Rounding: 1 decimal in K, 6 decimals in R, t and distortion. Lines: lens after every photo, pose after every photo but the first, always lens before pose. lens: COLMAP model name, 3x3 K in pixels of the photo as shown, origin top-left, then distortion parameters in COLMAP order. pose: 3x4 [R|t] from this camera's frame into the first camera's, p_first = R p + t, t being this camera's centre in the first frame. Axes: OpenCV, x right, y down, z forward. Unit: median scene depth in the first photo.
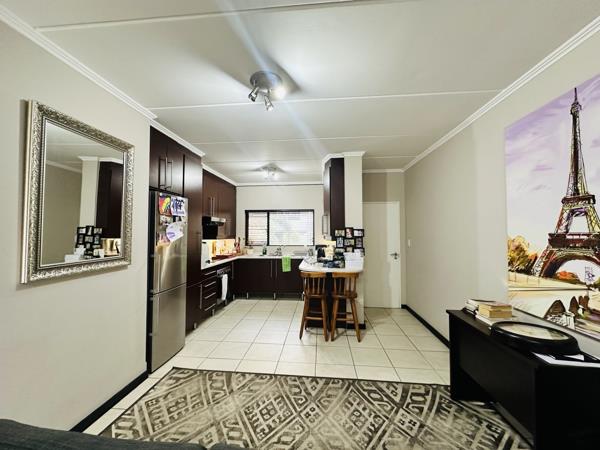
lens RADIAL K [[238.7, 0, 300.0], [0, 238.7, 225.0], [0, 0, 1]] dist [-0.000977, -0.000188]
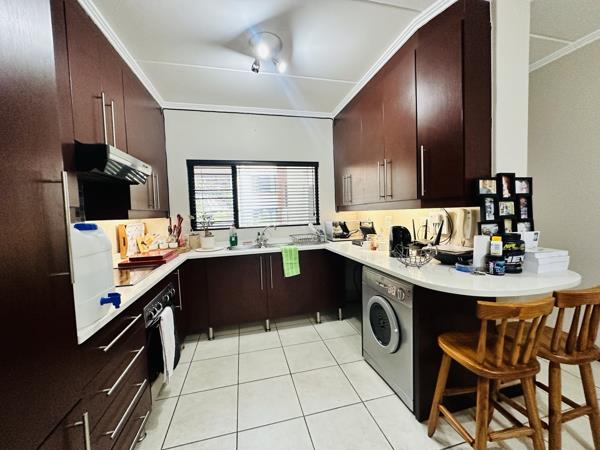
lens RADIAL K [[238.7, 0, 300.0], [0, 238.7, 225.0], [0, 0, 1]] dist [-0.000977, -0.000188]
pose [[0.946637, -0.047382, 0.318801, -0.258630], [0.020982, 0.996096, 0.085742, 0.053605], [-0.321619, -0.074477, 0.943936, 0.667686]]
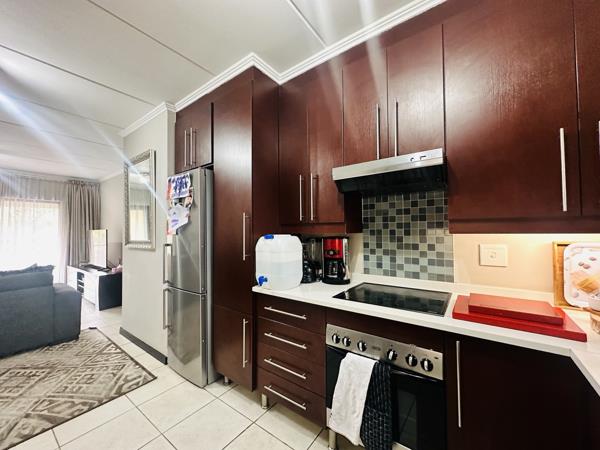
lens RADIAL K [[238.7, 0, 300.0], [0, 238.7, 225.0], [0, 0, 1]] dist [-0.000977, -0.000188]
pose [[-0.519352, -0.009973, -0.854502, -0.039984], [0.043210, 0.998346, -0.037914, 0.068324], [0.853467, -0.056614, -0.518062, 1.239900]]
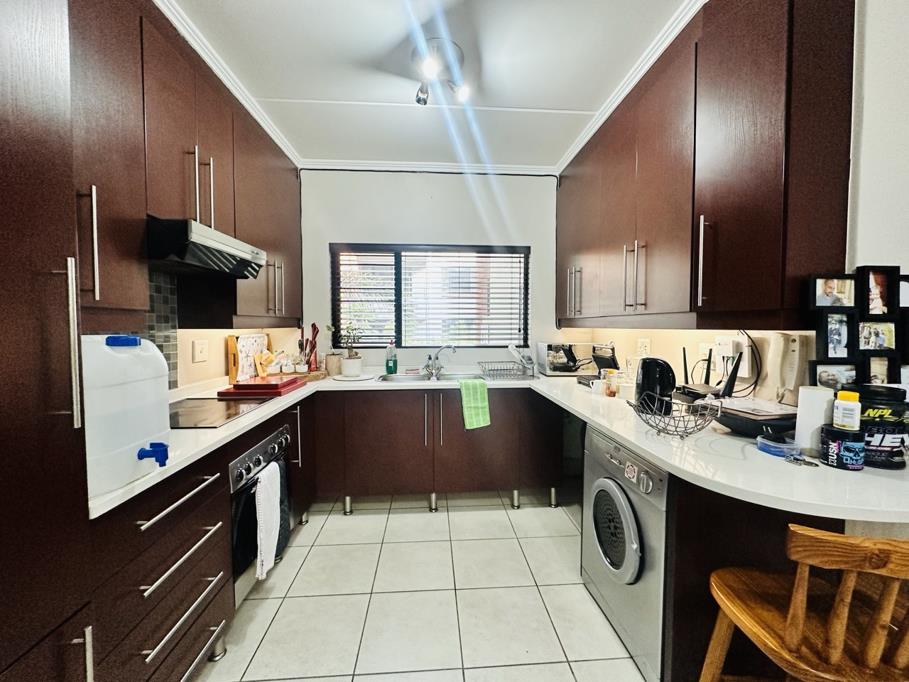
lens RADIAL K [[361.6, 0, 454.5], [0, 361.6, 341.0], [0, 0, 1]] dist [-0.000977, -0.000188]
pose [[0.987930, -0.004150, 0.154843, -0.204001], [-0.008314, 0.996779, 0.079765, 0.050217], [-0.154675, -0.080089, 0.984714, 0.689043]]
